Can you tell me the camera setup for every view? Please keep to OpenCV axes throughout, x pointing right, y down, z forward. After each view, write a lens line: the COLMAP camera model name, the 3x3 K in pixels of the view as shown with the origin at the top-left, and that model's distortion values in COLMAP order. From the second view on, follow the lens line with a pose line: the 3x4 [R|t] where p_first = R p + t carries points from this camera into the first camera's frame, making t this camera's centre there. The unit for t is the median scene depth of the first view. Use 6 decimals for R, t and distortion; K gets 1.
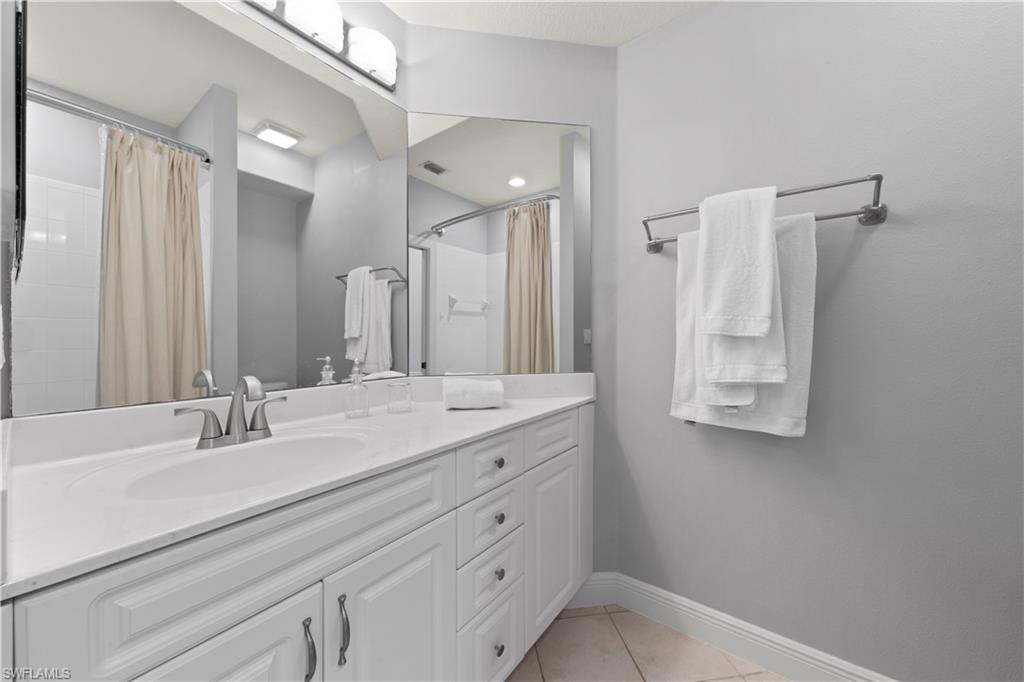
lens RADIAL K [[372.7, 0, 511.7], [0, 372.7, 333.3], [0, 0, 1]] dist [0.001781, -0.000145]
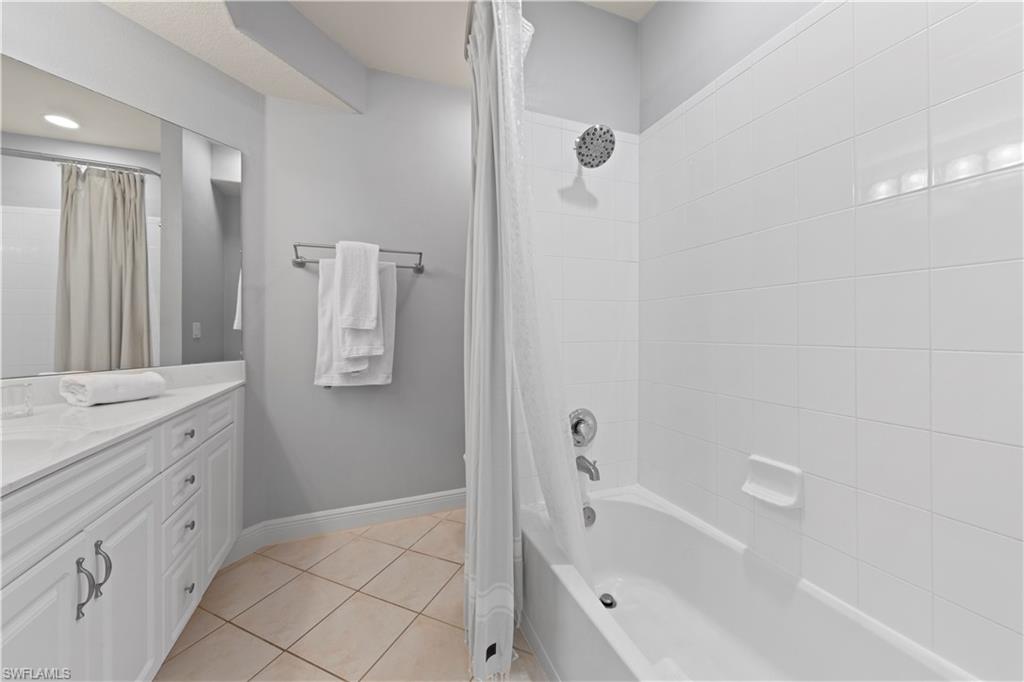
lens RADIAL K [[372.7, 0, 511.7], [0, 372.7, 333.3], [0, 0, 1]] dist [0.001781, -0.000145]
pose [[0.527550, -0.010173, 0.849463, -0.436879], [-0.003928, 0.999888, 0.014414, -0.000007], [-0.849515, -0.010940, 0.527451, -0.446631]]
